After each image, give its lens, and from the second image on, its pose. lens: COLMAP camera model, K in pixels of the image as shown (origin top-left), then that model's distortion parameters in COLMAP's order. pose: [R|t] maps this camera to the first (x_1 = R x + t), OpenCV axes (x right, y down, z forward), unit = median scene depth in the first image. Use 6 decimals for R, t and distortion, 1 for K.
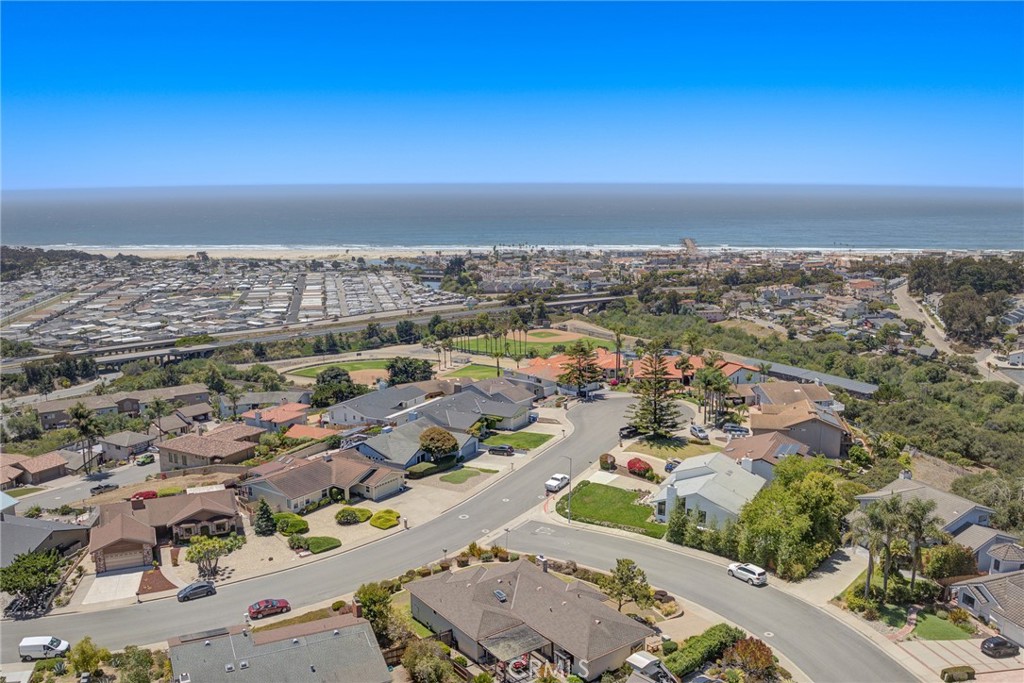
lens RADIAL K [[847.7, 0, 515.8], [0, 847.7, 339.3], [0, 0, 1]] dist [-0.096462, -0.028950]
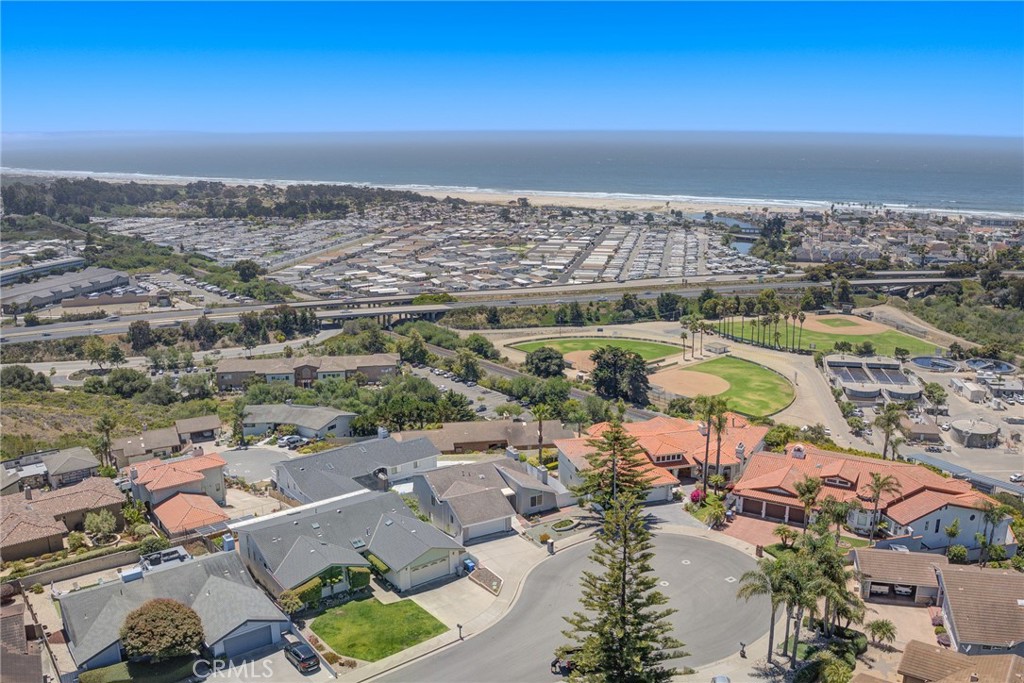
lens RADIAL K [[847.7, 0, 518.3], [0, 847.7, 335.9], [0, 0, 1]] dist [-0.096462, -0.028950]
pose [[0.912021, 0.094594, -0.399086, 0.072939], [-0.071490, 0.994809, 0.072420, -0.028323], [0.403864, -0.037518, 0.914049, 0.147349]]
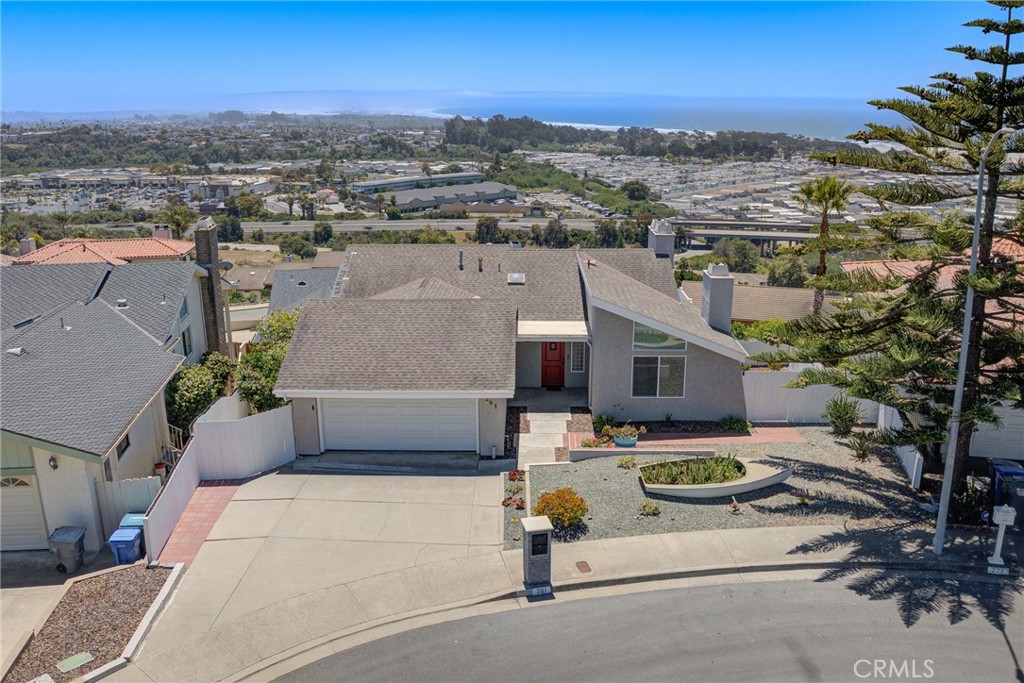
lens RADIAL K [[847.7, 0, 521.0], [0, 847.7, 340.6], [0, 0, 1]] dist [-0.096462, -0.028950]
pose [[0.595868, 0.216132, -0.773452, 0.039442], [-0.136614, 0.976347, 0.167580, 0.010762], [0.791377, 0.005808, 0.611301, 0.277829]]
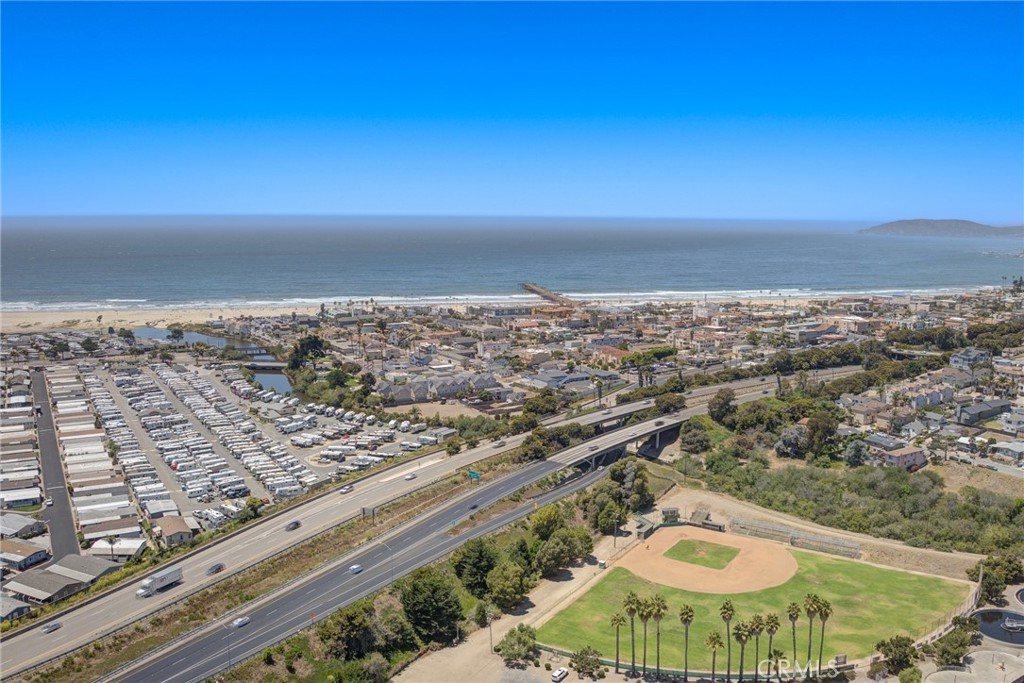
lens RADIAL K [[847.7, 0, 516.4], [0, 847.7, 341.1], [0, 0, 1]] dist [-0.096462, -0.028950]
pose [[0.947710, -0.035106, 0.317196, -0.196428], [0.046373, 0.998531, -0.028040, -0.109082], [-0.315746, 0.041283, 0.947945, 0.597810]]
